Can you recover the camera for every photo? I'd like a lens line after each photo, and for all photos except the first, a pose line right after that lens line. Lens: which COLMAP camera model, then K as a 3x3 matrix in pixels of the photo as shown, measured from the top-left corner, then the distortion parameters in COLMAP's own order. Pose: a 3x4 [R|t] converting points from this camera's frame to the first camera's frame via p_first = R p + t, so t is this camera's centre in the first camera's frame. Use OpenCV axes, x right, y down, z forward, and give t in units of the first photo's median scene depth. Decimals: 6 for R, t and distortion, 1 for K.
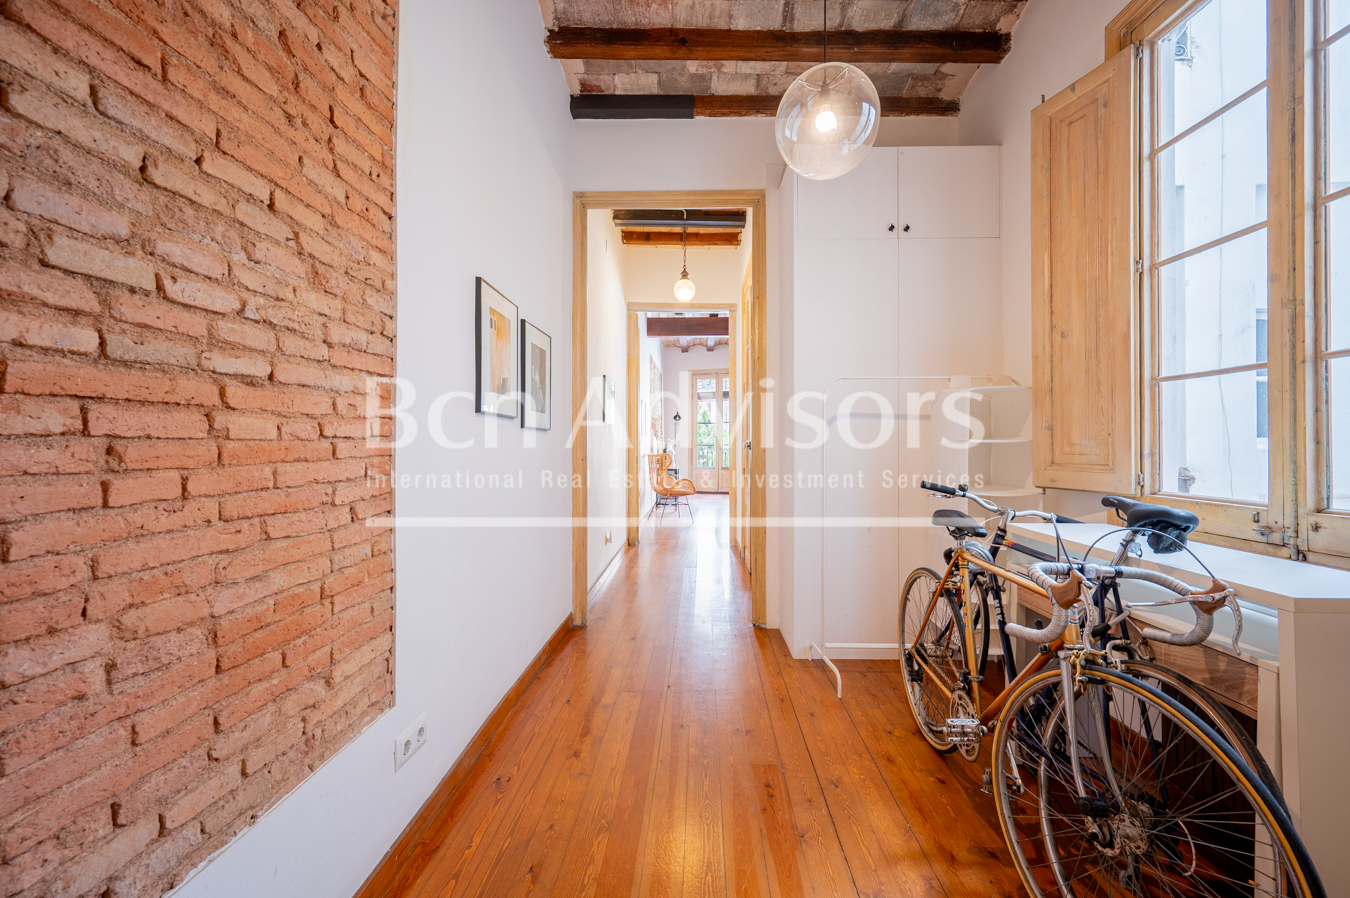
lens RADIAL K [[545.5, 0, 688.1], [0, 545.5, 436.5], [0, 0, 1]] dist [-0.000862, -0.000063]
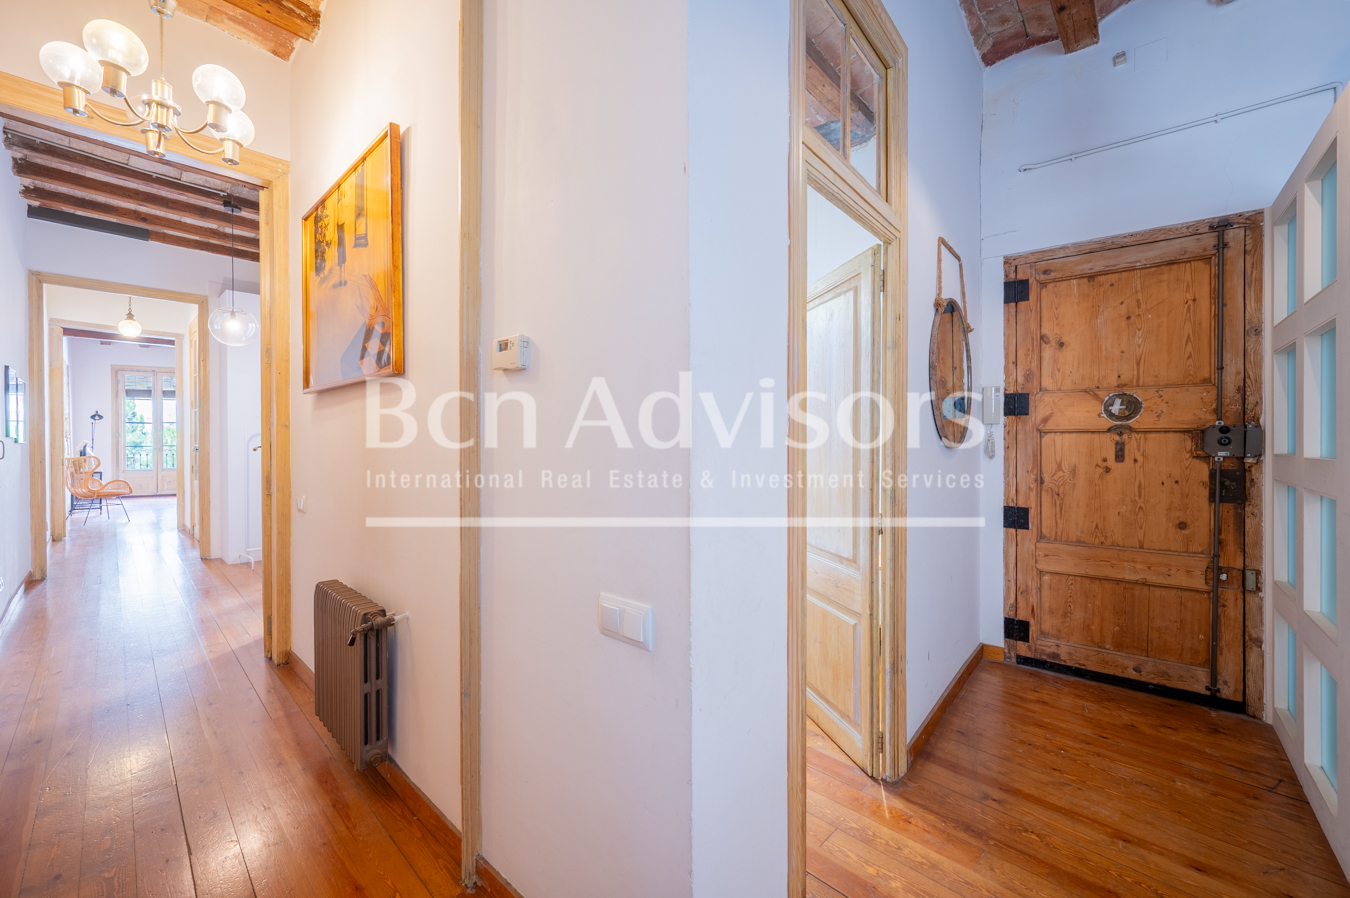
lens RADIAL K [[542.5, 0, 667.6], [0, 542.5, 446.4], [0, 0, 1]] dist [-0.000260, 0.000092]
pose [[0.680462, -0.008207, 0.732738, -0.117068], [-0.009379, 0.999758, 0.019908, -0.040559], [-0.732724, -0.020419, 0.680220, -1.125107]]
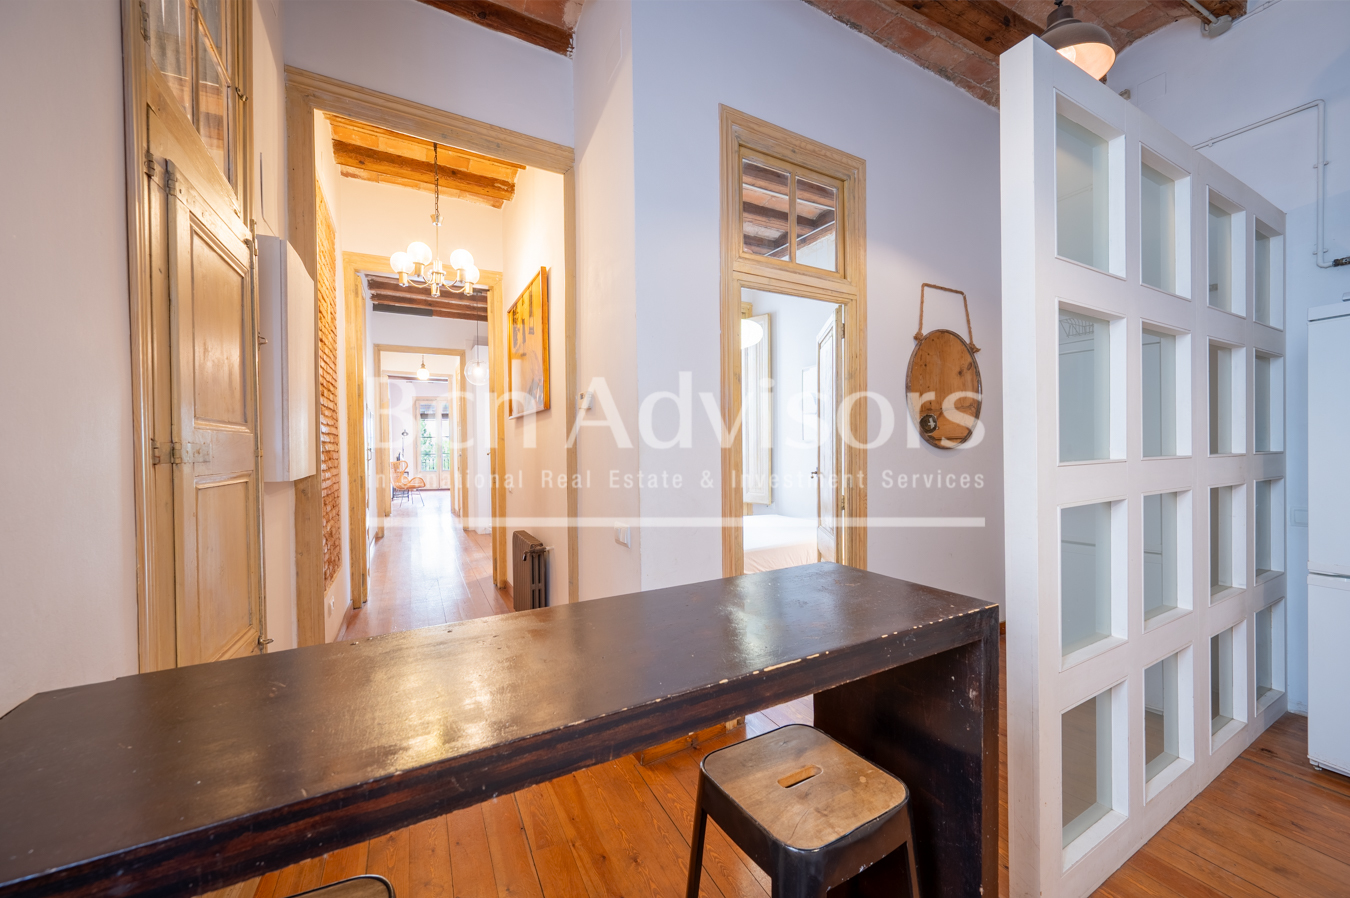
lens RADIAL K [[533.2, 0, 675.6], [0, 533.2, 455.9], [0, 0, 1]] dist [-0.002252, 0.000078]
pose [[0.884633, -0.019714, 0.465871, -0.139959], [0.007100, 0.999559, 0.028818, -0.043277], [-0.466234, -0.022186, 0.884383, -1.495393]]
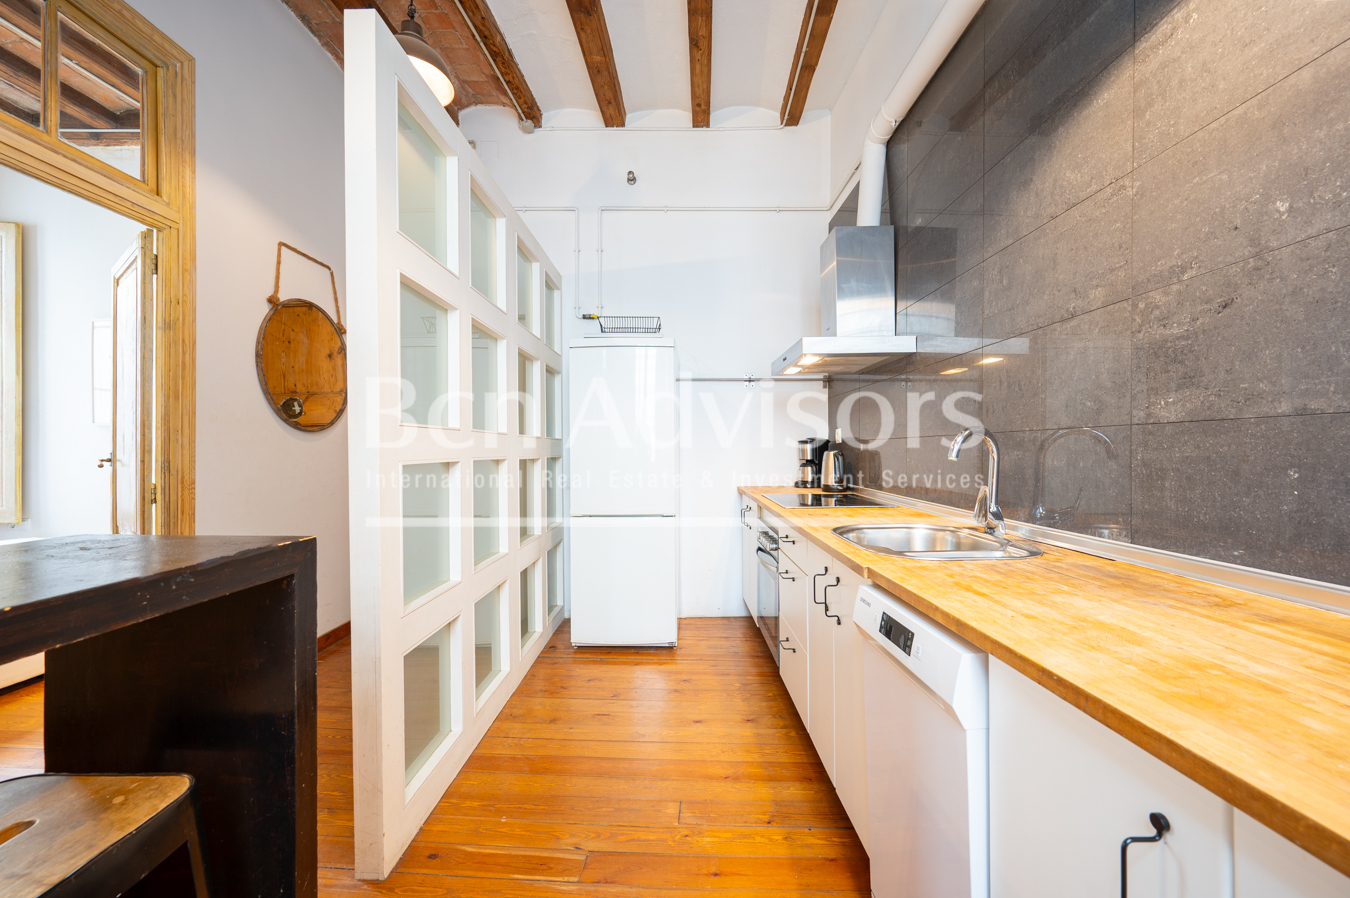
lens RADIAL K [[537.7, 0, 685.5], [0, 537.7, 455.3], [0, 0, 1]] dist [0.000556, -0.000175]
pose [[0.036962, -0.005197, 0.999303, -0.125500], [-0.013336, 0.999895, 0.005693, -0.001195], [-0.999228, -0.013537, 0.036889, -1.524335]]
